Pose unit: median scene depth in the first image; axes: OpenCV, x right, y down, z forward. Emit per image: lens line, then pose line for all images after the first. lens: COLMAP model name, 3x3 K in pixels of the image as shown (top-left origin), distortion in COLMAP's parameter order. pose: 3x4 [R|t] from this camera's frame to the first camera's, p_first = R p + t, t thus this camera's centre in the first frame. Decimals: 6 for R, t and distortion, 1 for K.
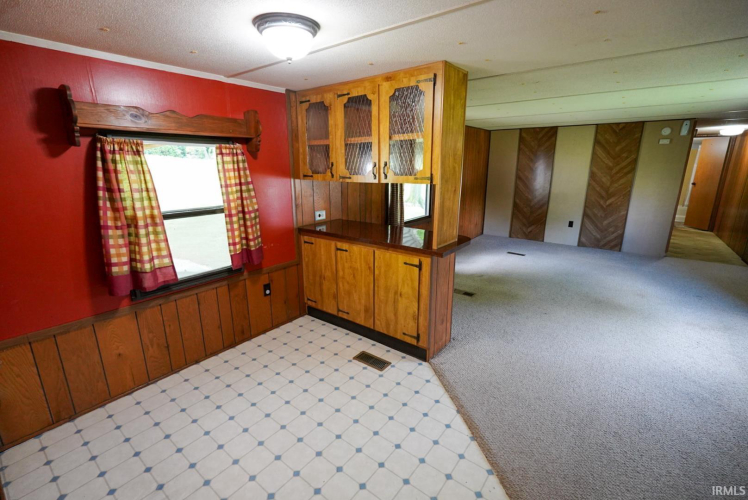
lens RADIAL K [[334.5, 0, 366.4], [0, 334.5, 250.6], [0, 0, 1]] dist [-0.014028, 0.002443]
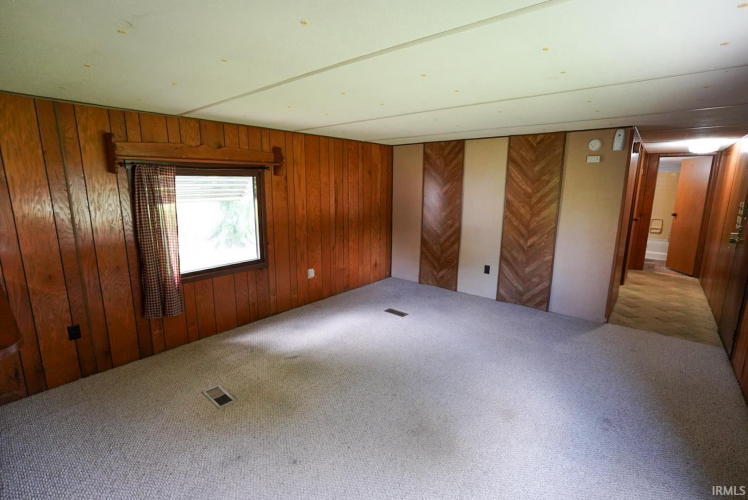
lens RADIAL K [[334.5, 0, 381.7], [0, 334.5, 247.1], [0, 0, 1]] dist [-0.014028, 0.002443]
pose [[0.999553, 0.017580, -0.024166, 0.424765], [-0.019248, 0.997318, -0.070610, -0.077559], [0.022860, 0.071043, 0.997211, 0.271031]]
